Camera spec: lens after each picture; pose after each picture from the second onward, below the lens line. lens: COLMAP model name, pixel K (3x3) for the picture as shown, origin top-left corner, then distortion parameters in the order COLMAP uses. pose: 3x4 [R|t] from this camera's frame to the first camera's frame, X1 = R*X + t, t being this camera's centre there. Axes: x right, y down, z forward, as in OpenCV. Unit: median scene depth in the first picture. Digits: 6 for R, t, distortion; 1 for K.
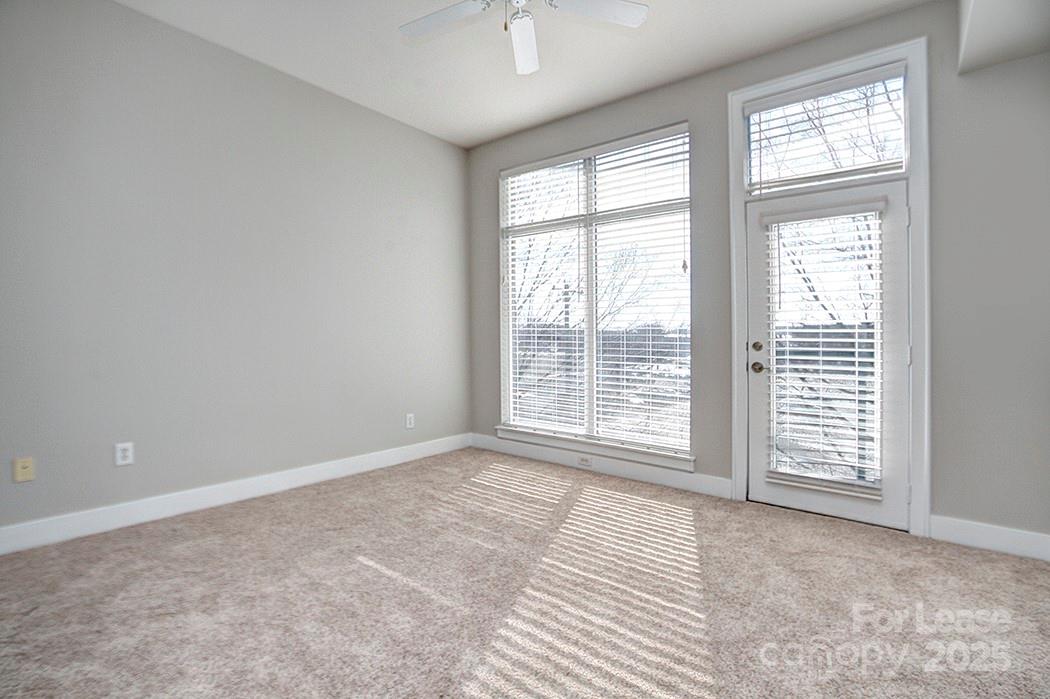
lens RADIAL K [[513.7, 0, 527.6], [0, 513.7, 348.2], [0, 0, 1]] dist [-0.002322, 0.000373]
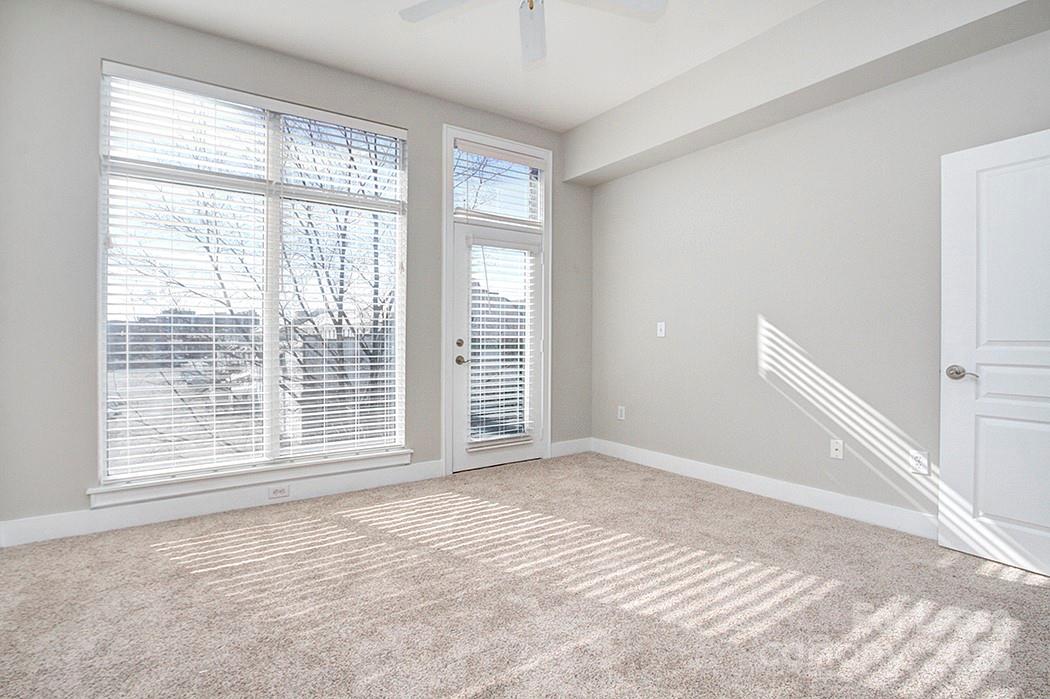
lens RADIAL K [[487.6, 0, 524.6], [0, 487.6, 341.3], [0, 0, 1]] dist [-0.014221, -0.001091]
pose [[0.310873, -0.023134, 0.950170, -0.596296], [0.021569, 0.999618, 0.017281, -0.024399], [-0.950207, 0.015122, 0.311253, 0.497294]]
